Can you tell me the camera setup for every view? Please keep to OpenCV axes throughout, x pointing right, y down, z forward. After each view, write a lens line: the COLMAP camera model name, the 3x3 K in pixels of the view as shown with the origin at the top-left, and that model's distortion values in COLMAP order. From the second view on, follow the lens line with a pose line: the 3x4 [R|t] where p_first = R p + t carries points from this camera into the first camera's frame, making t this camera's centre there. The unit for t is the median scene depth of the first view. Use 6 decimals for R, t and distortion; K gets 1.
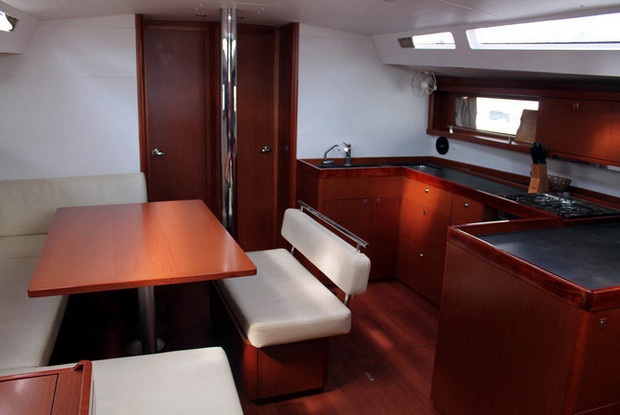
lens RADIAL K [[526.7, 0, 310.0], [0, 526.7, 207.5], [0, 0, 1]] dist [-0.192119, 0.220687]
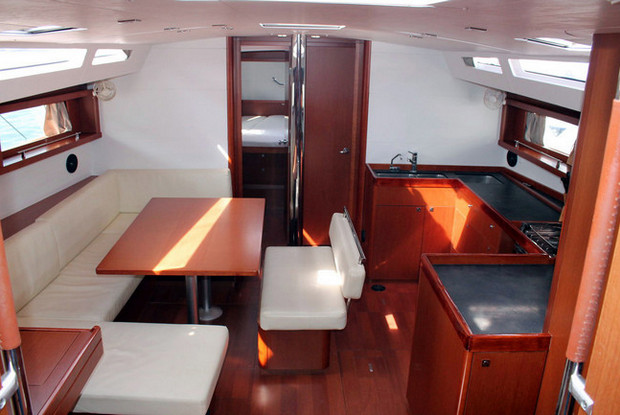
lens RADIAL K [[526.7, 0, 310.0], [0, 526.7, 207.5], [0, 0, 1]] dist [-0.192119, 0.220687]
pose [[0.949987, 0.092537, -0.298264, 0.220640], [-0.073268, 0.994475, 0.075175, -0.081153], [0.303572, -0.049562, 0.951519, -0.099043]]
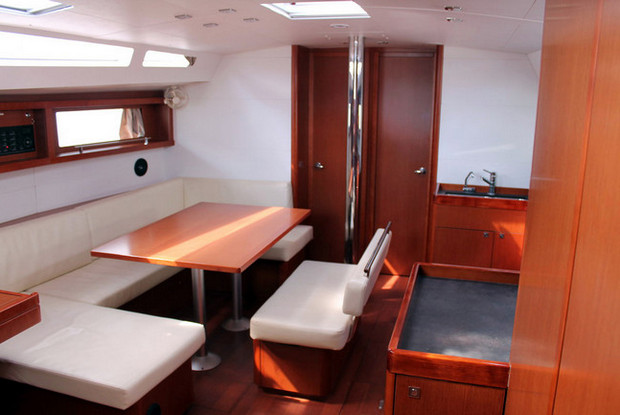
lens RADIAL K [[526.7, 0, 310.0], [0, 526.7, 207.5], [0, 0, 1]] dist [-0.192119, 0.220687]
pose [[0.805255, 0.113908, -0.581884, 0.391385], [-0.132149, 0.991167, 0.011151, -0.027955], [0.578014, 0.067916, 0.813195, 0.076654]]
